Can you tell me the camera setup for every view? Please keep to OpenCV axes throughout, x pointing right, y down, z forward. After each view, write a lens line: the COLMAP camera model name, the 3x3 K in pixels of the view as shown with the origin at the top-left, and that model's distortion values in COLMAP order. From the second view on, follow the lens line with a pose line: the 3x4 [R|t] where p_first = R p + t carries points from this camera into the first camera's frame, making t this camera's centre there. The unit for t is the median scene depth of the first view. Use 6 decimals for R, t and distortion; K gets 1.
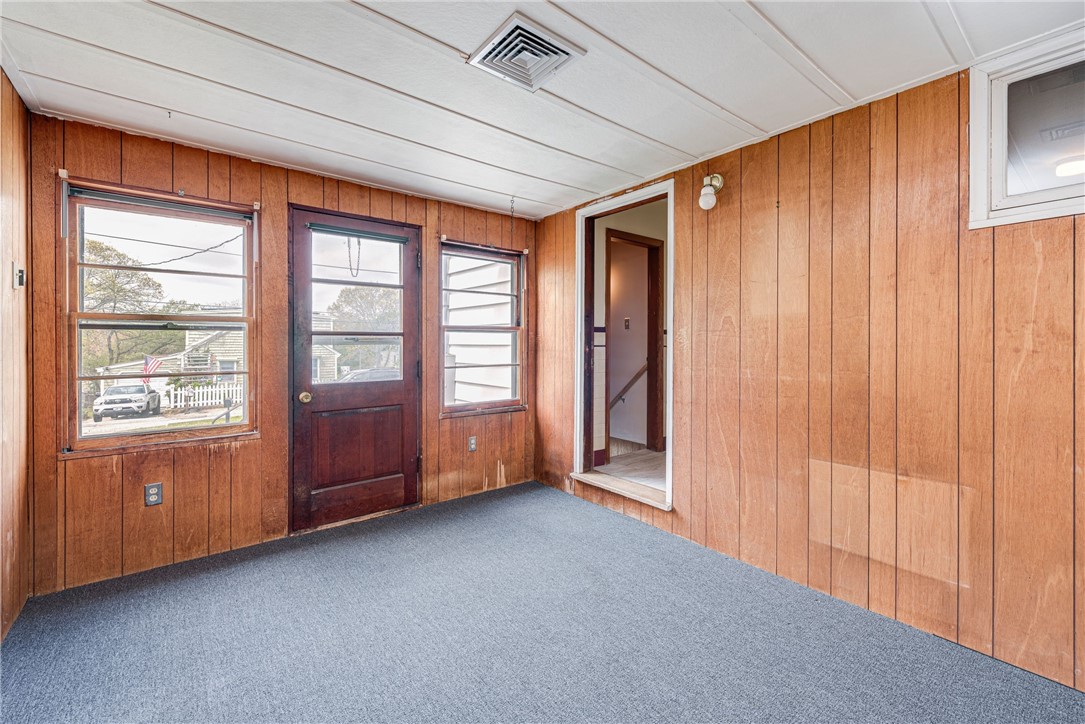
lens RADIAL K [[456.4, 0, 547.5], [0, 456.4, 346.8], [0, 0, 1]] dist [0.001797, -0.000853]
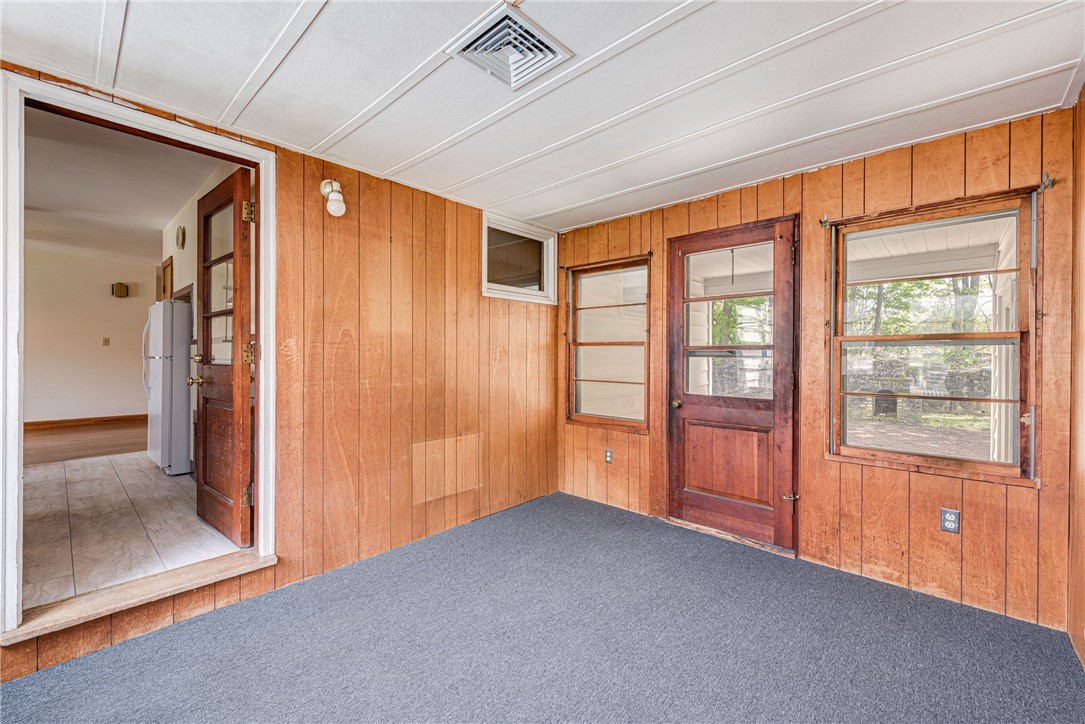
lens RADIAL K [[456.4, 0, 547.5], [0, 456.4, 346.8], [0, 0, 1]] dist [0.001797, -0.000853]
pose [[-0.173532, 0.003318, 0.984823, -0.705608], [-0.009920, 0.999938, -0.005117, -0.028399], [-0.984778, -0.010657, -0.173488, 0.765475]]
